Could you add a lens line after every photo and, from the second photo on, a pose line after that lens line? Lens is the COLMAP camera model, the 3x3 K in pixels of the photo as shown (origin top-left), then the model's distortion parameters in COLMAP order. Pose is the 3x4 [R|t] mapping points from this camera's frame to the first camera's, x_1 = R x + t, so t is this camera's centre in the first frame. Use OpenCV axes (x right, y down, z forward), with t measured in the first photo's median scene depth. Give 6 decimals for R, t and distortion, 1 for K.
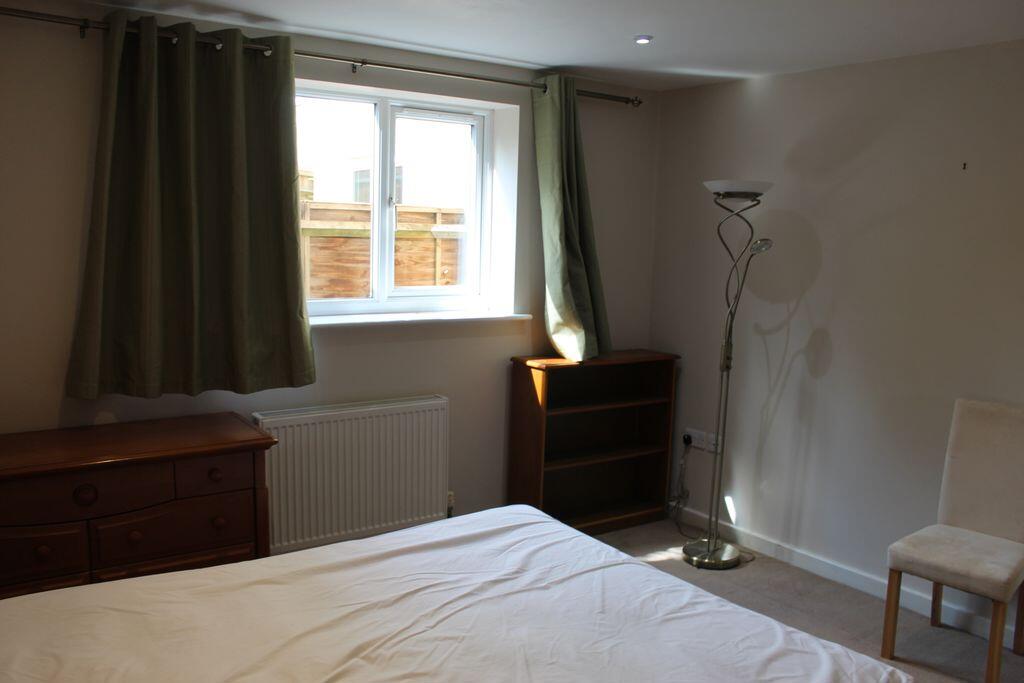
lens RADIAL K [[863.3, 0, 512.0], [0, 863.3, 341.5], [0, 0, 1]] dist [-0.078708, -0.001210]
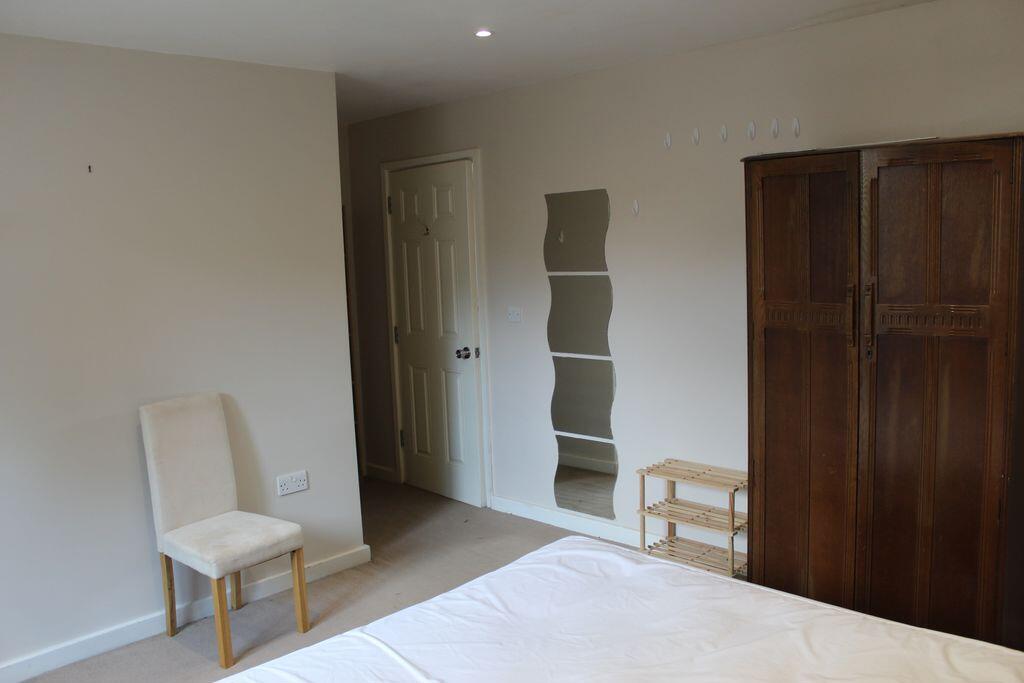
lens RADIAL K [[861.2, 0, 512.0], [0, 861.2, 341.5], [0, 0, 1]] dist [-0.051617, 0.003545]
pose [[-0.203436, -0.130158, 0.970398, -0.848517], [0.149993, 0.975282, 0.162258, -0.169944], [-0.967531, 0.178562, -0.178885, 1.233148]]
